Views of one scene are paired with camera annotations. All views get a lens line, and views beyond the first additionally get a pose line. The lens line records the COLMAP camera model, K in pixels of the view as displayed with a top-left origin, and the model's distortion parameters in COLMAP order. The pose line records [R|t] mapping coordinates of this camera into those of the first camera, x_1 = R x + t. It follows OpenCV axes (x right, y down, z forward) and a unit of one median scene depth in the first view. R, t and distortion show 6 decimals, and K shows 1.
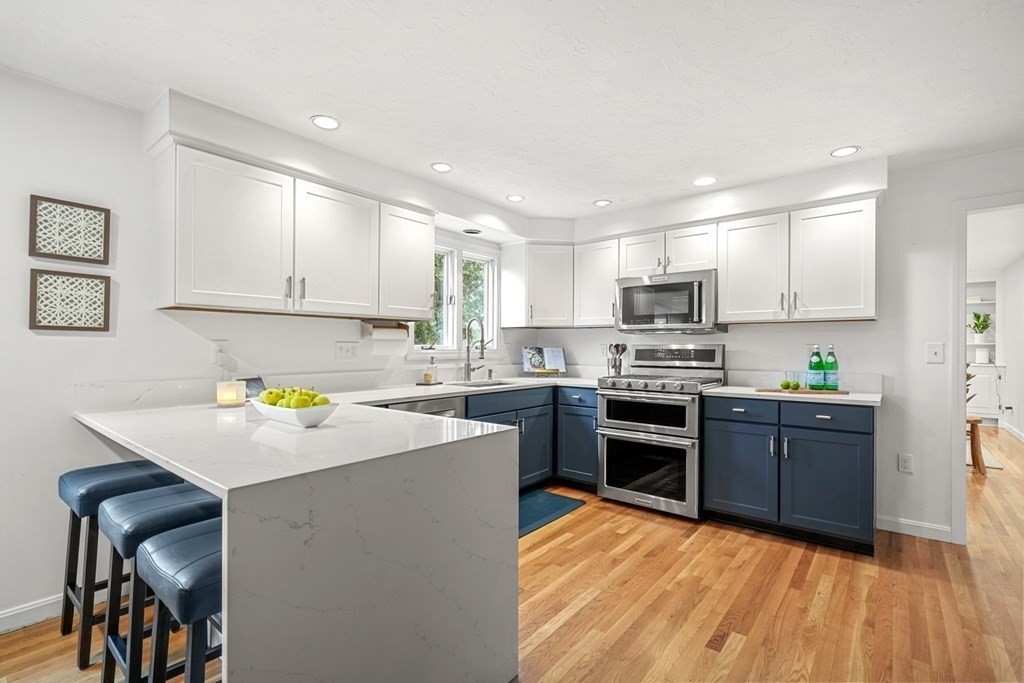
lens RADIAL K [[467.6, 0, 516.3], [0, 467.6, 345.5], [0, 0, 1]] dist [-0.004130, -0.000338]
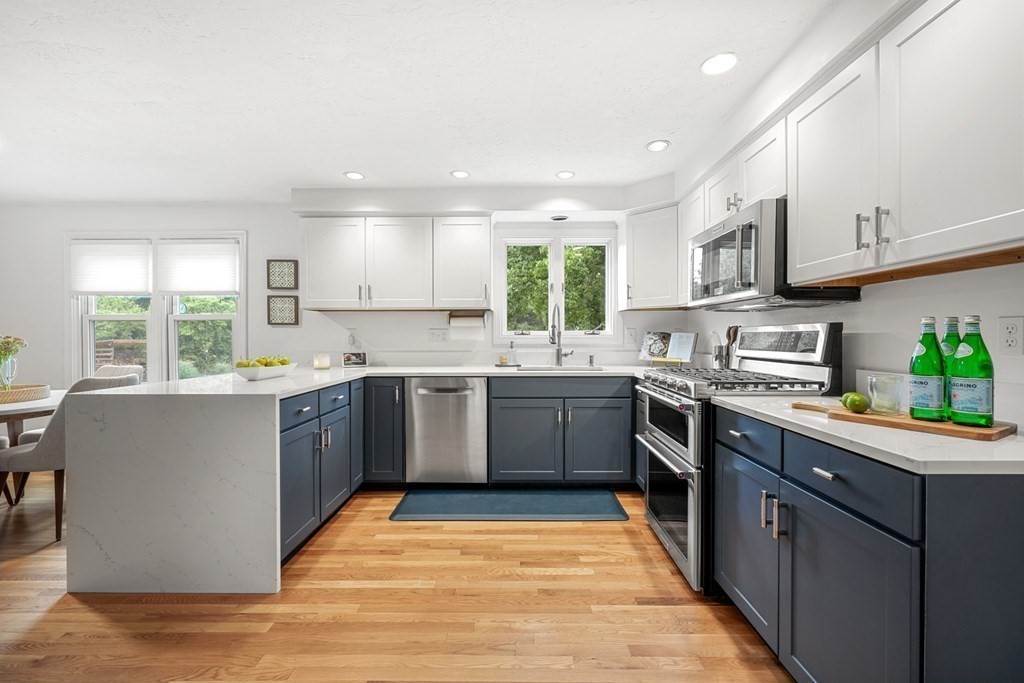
lens RADIAL K [[423.7, 0, 514.9], [0, 423.7, 337.0], [0, 0, 1]] dist [-0.000901, -0.000057]
pose [[0.618937, -0.002119, -0.785438, 0.722907], [0.005305, 0.999985, 0.001482, 0.014108], [0.785423, -0.005085, 0.618939, 0.454981]]
